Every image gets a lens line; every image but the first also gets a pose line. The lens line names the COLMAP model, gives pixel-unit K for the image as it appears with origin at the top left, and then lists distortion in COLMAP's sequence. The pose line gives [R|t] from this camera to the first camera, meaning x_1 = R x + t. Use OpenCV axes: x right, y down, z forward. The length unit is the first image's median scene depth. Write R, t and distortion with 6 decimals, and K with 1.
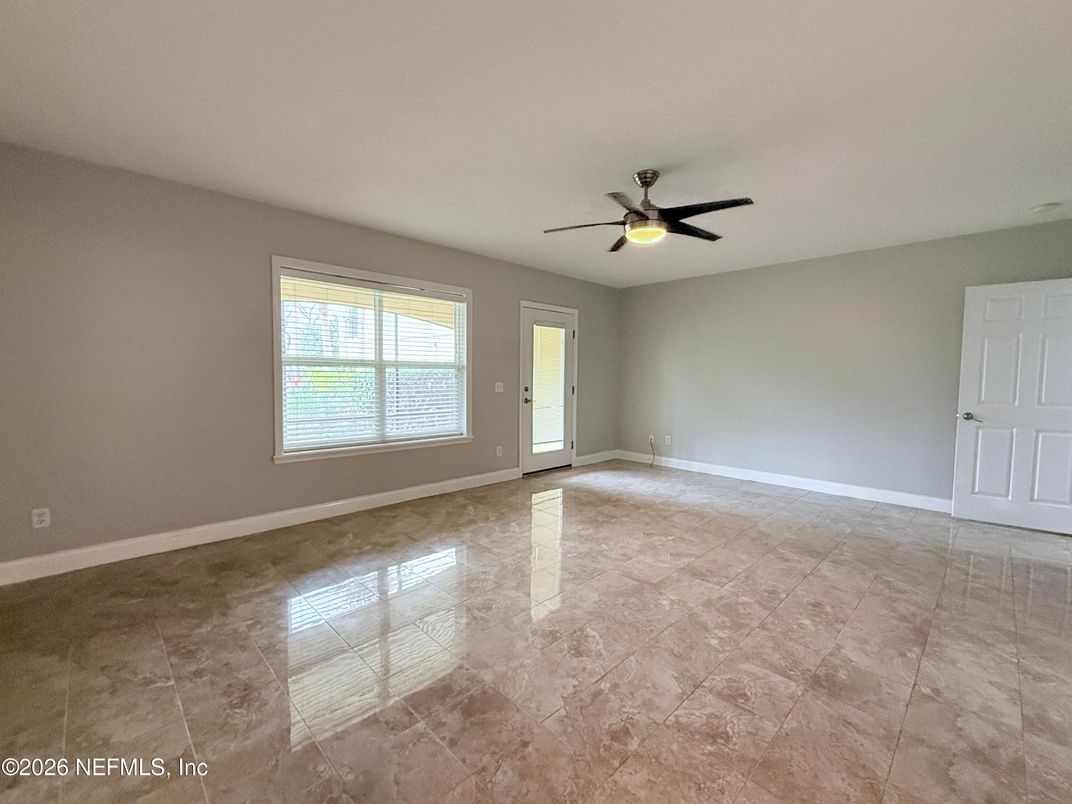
lens RADIAL K [[454.0, 0, 536.9], [0, 454.0, 400.5], [0, 0, 1]] dist [-0.000106, -0.000181]
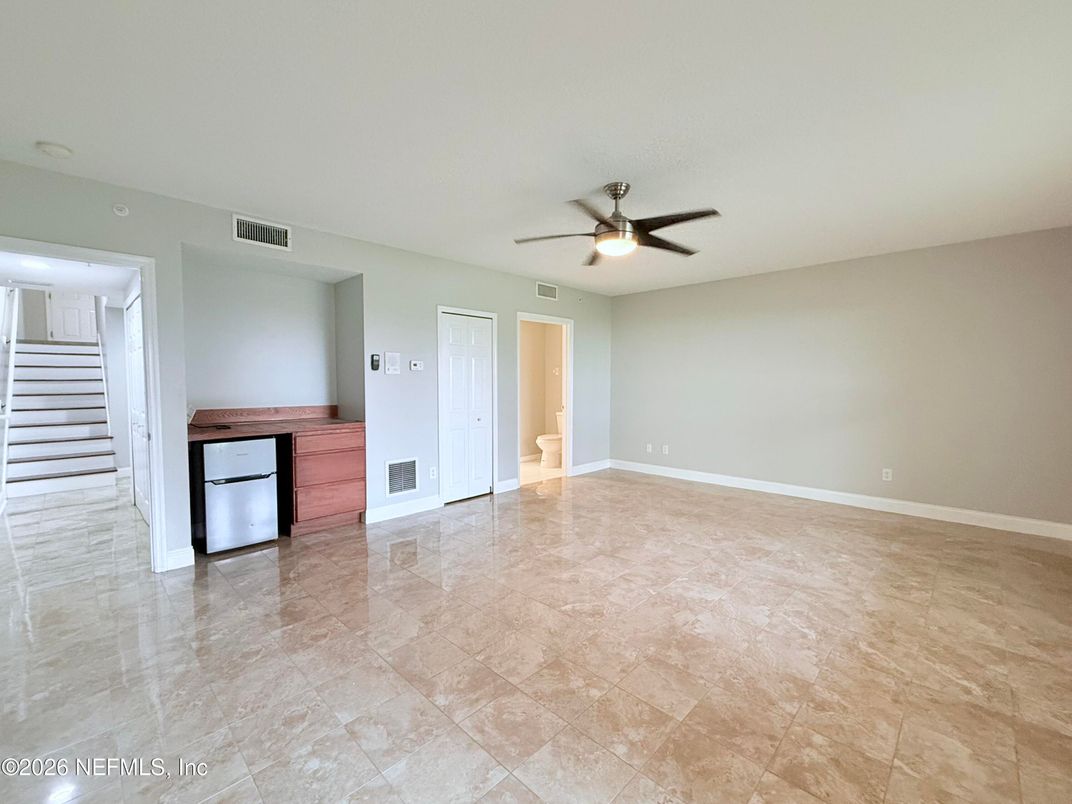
lens RADIAL K [[454.0, 0, 536.1], [0, 454.0, 401.8], [0, 0, 1]] dist [-0.000106, -0.000181]
pose [[-0.999777, -0.008422, -0.019353, 0.387664], [-0.010376, 0.994606, 0.103201, -0.116705], [0.018380, 0.103379, -0.994472, 1.818551]]
